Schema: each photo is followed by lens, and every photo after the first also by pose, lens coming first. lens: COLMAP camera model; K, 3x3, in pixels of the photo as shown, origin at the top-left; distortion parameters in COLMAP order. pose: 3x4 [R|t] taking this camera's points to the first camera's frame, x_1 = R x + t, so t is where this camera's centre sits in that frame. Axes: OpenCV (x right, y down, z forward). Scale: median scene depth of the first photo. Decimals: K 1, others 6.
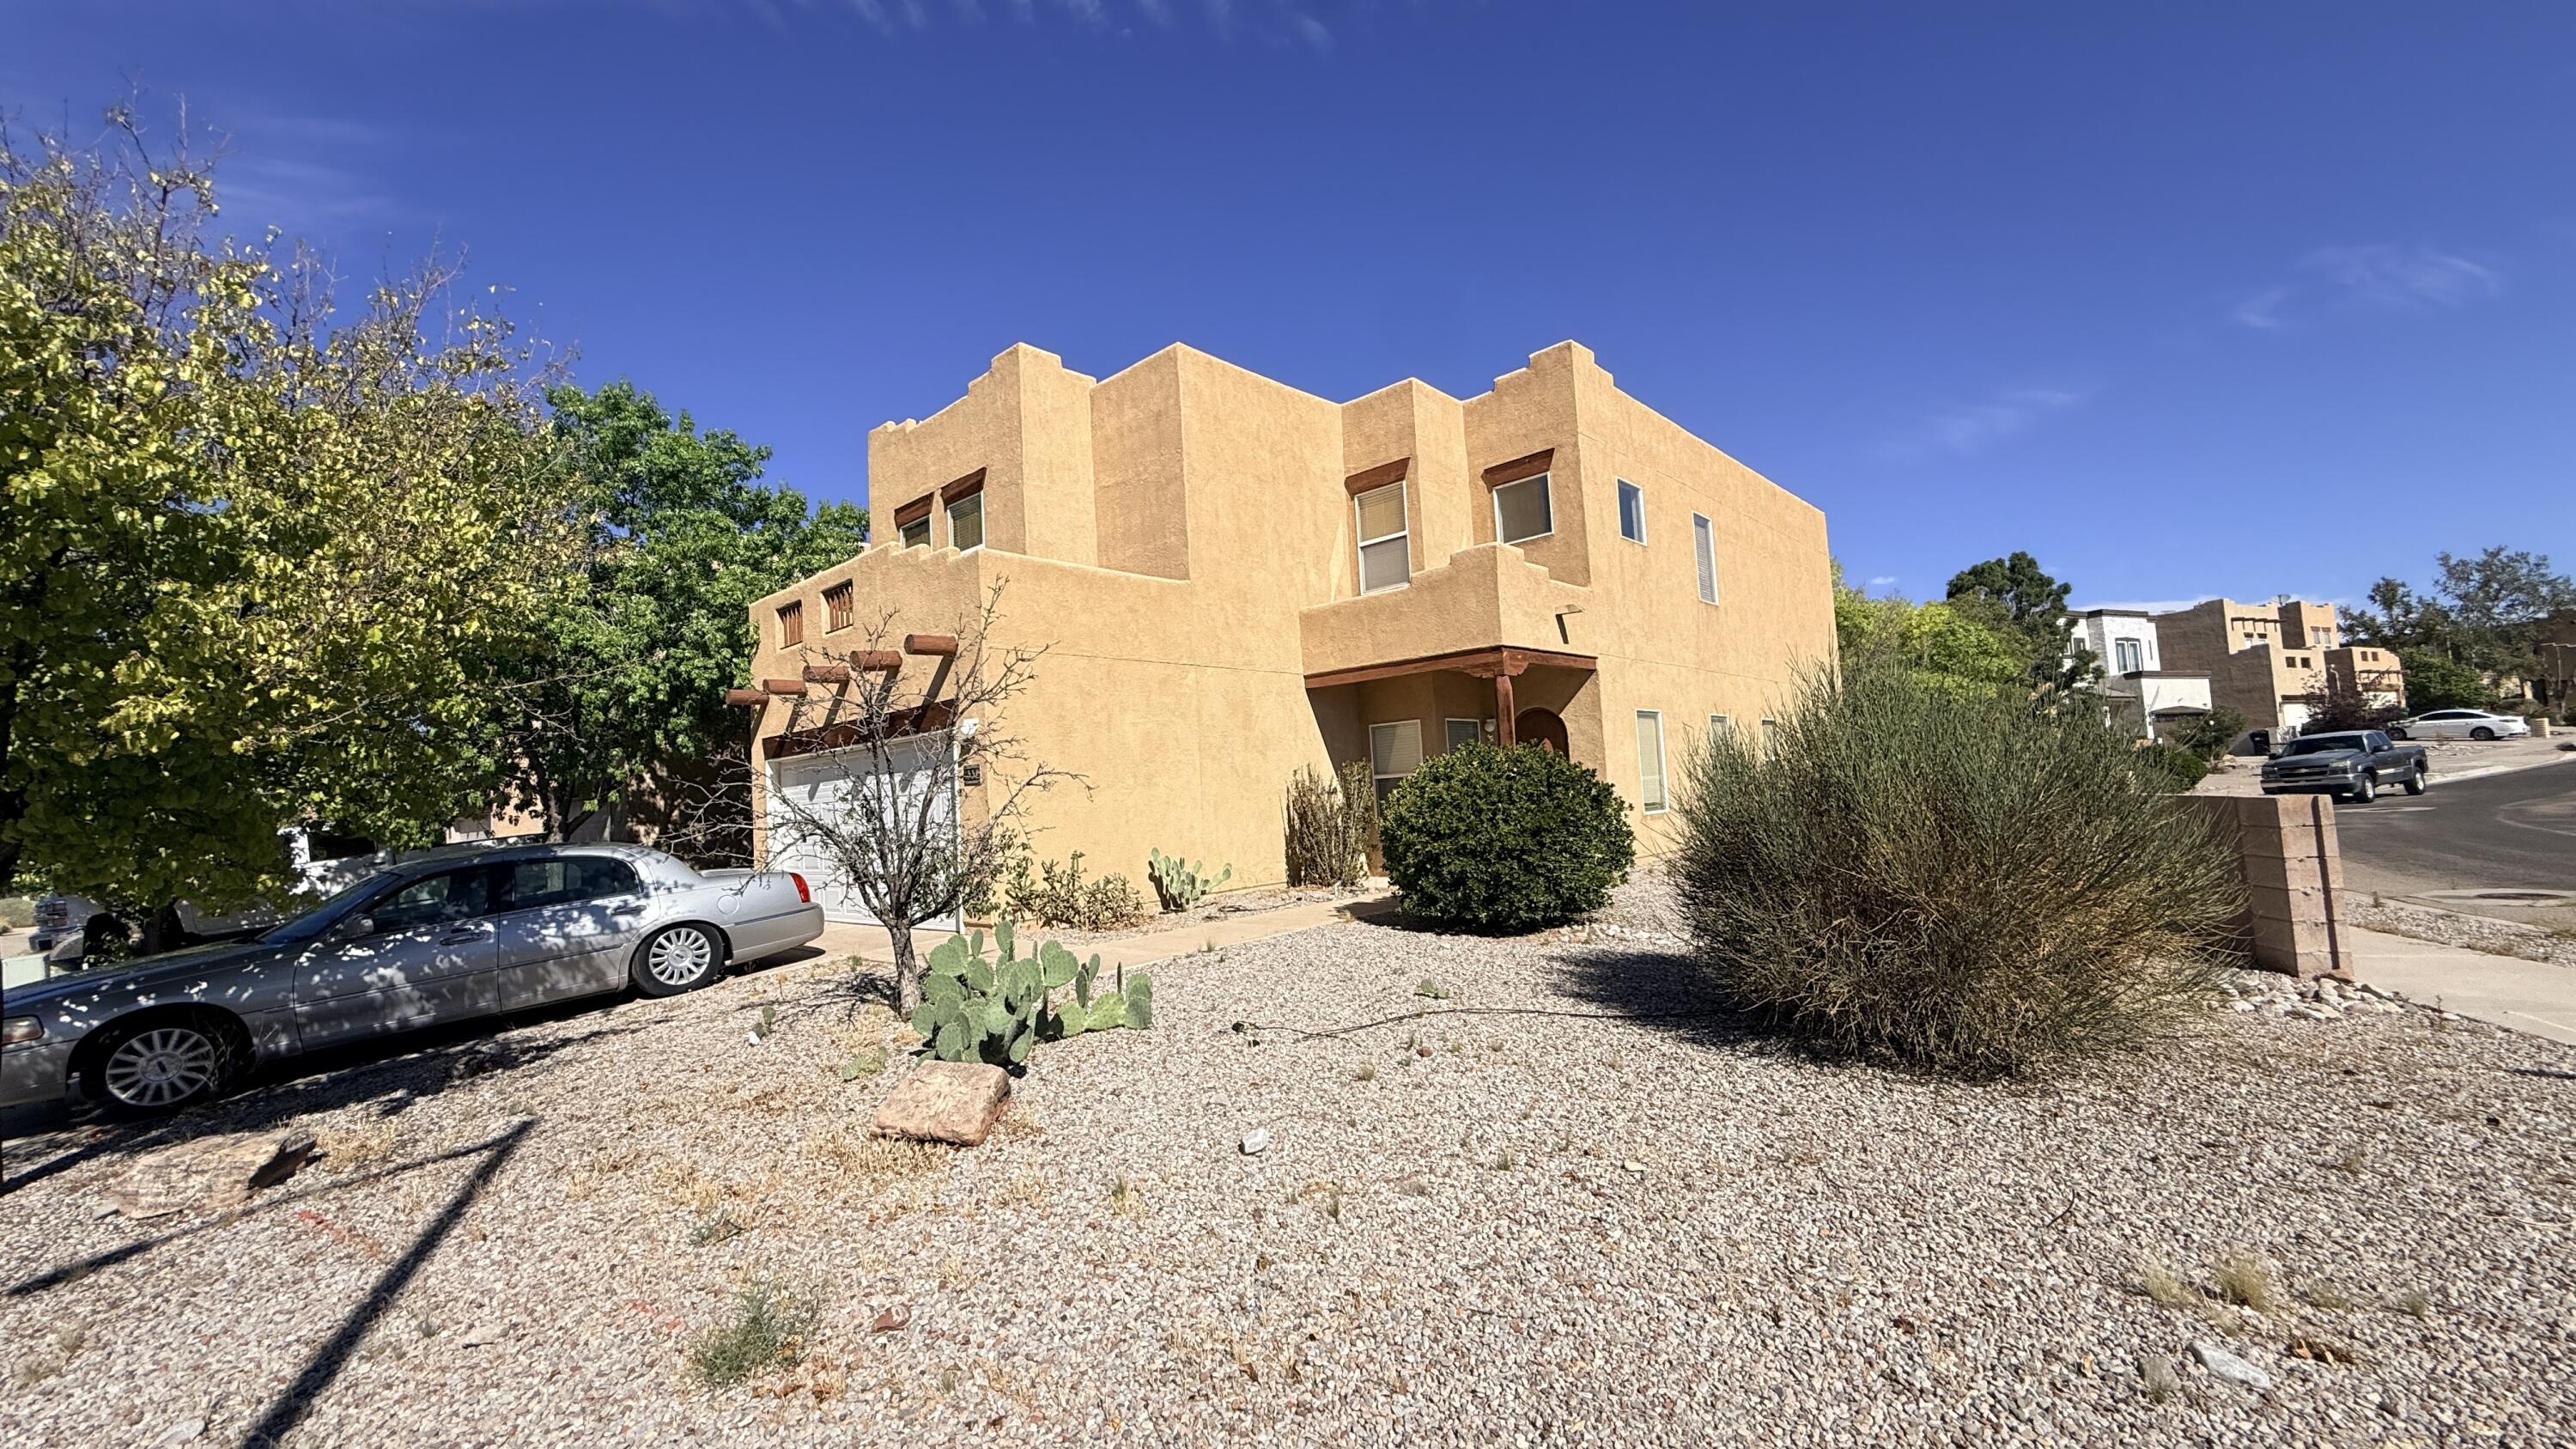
lens RADIAL K [[1033.8, 0, 1284.5], [0, 1033.8, 723.0], [0, 0, 1]] dist [0.002820, -0.001048]
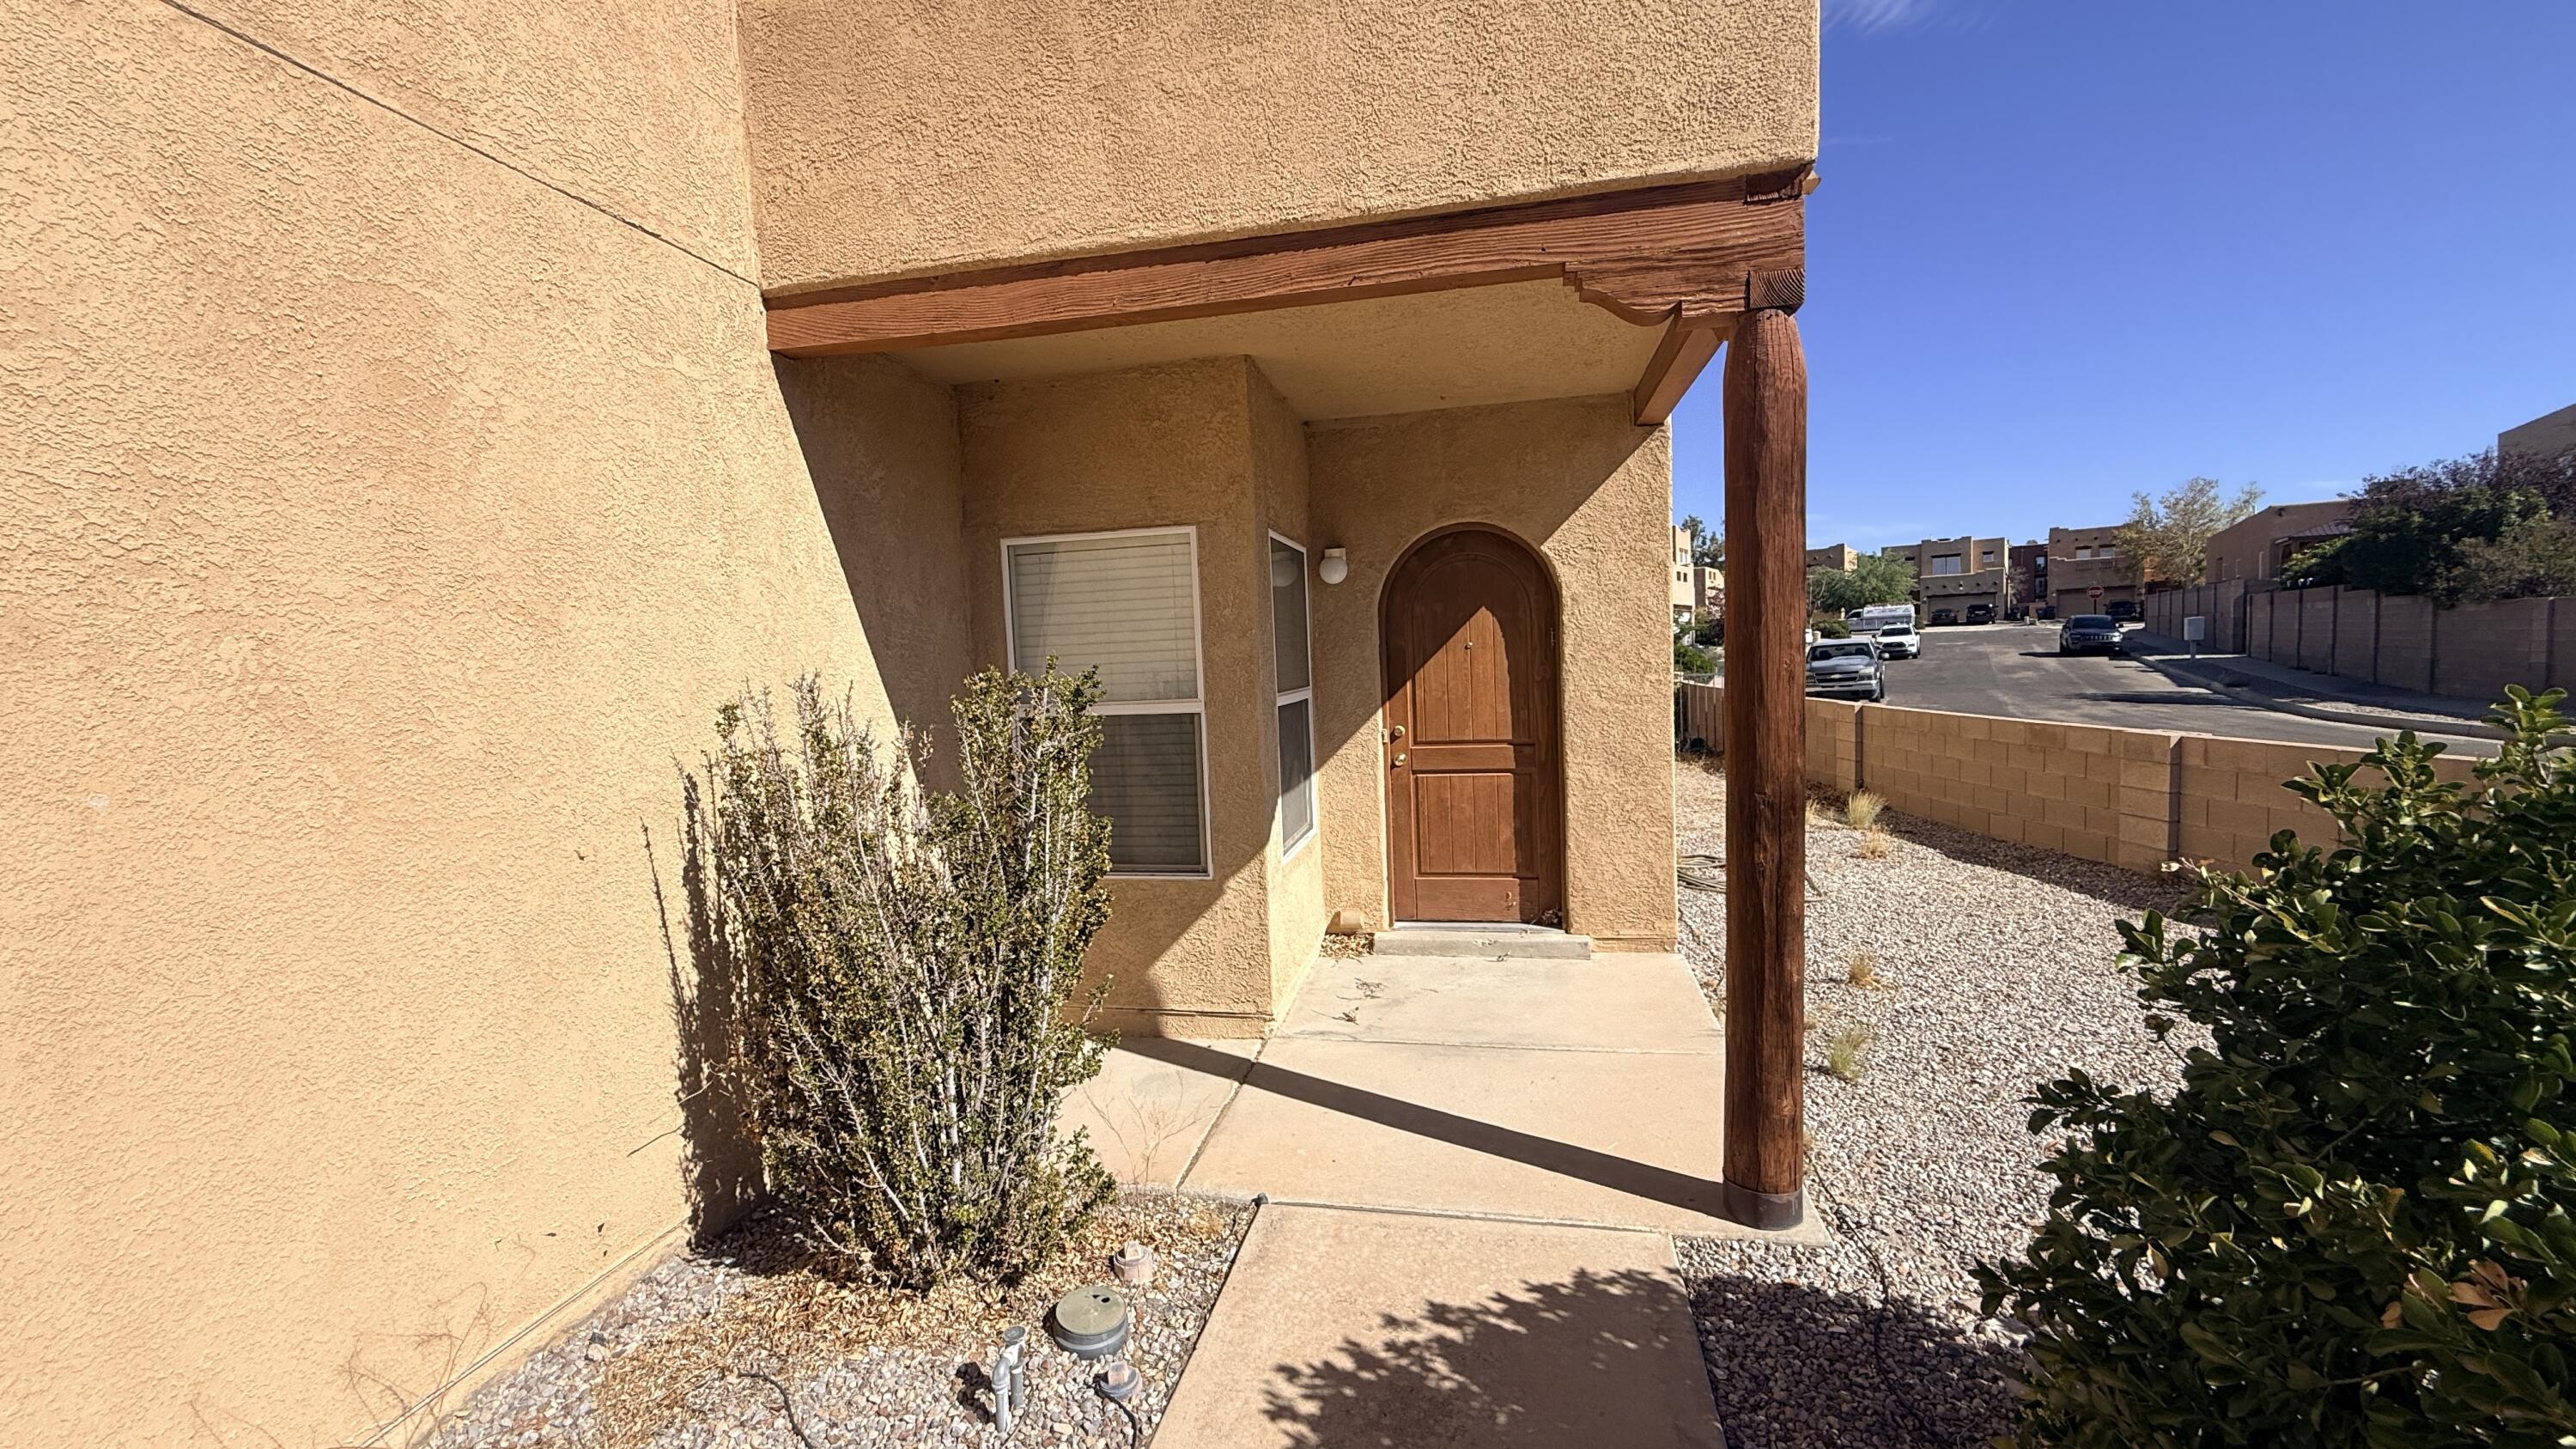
lens RADIAL K [[1033.8, 0, 1288.6], [0, 1033.8, 723.8], [0, 0, 1]] dist [0.002820, -0.001048]
pose [[0.865017, -0.012933, 0.501576, 0.003182], [-0.047132, 0.993153, 0.106892, 0.020897], [-0.499524, -0.116104, 0.858485, 0.741908]]
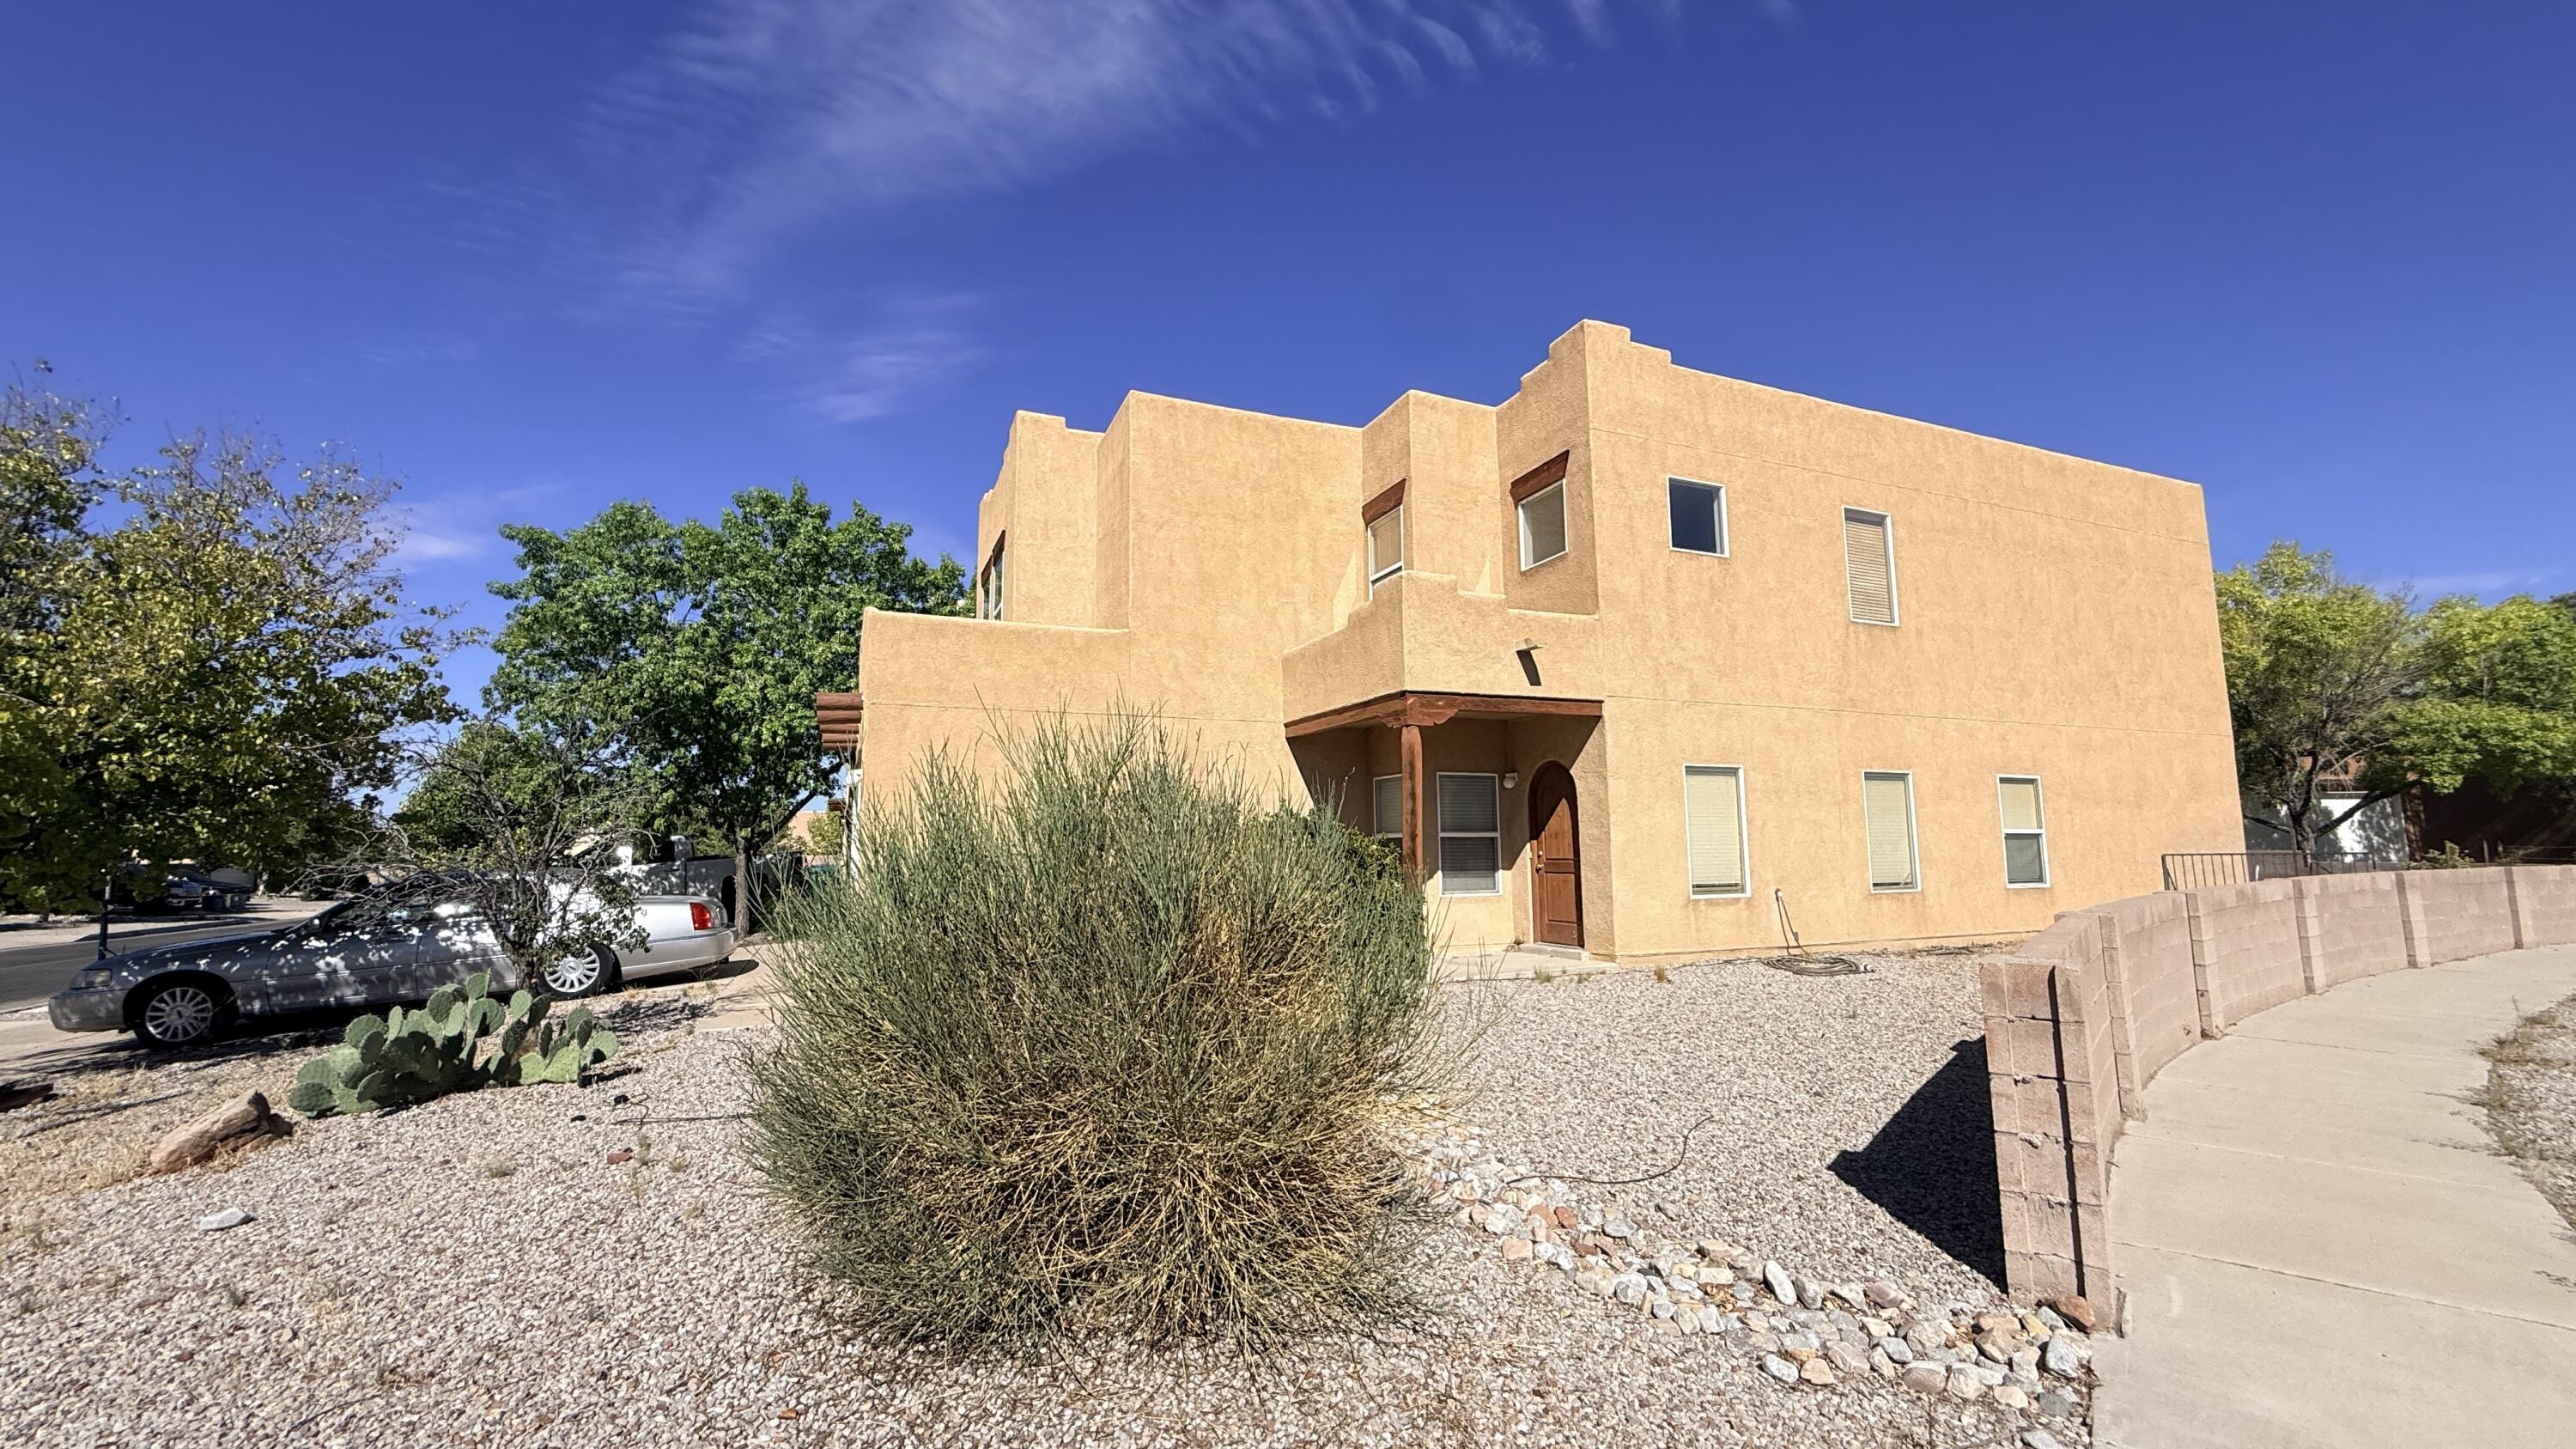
lens RADIAL K [[1033.8, 0, 1285.1], [0, 1033.8, 720.4], [0, 0, 1]] dist [0.002820, -0.001048]
pose [[0.907356, -0.004540, -0.420338, 0.417170], [-0.010857, 0.999355, -0.034230, -0.017396], [0.420223, 0.035622, 0.906722, 0.159974]]
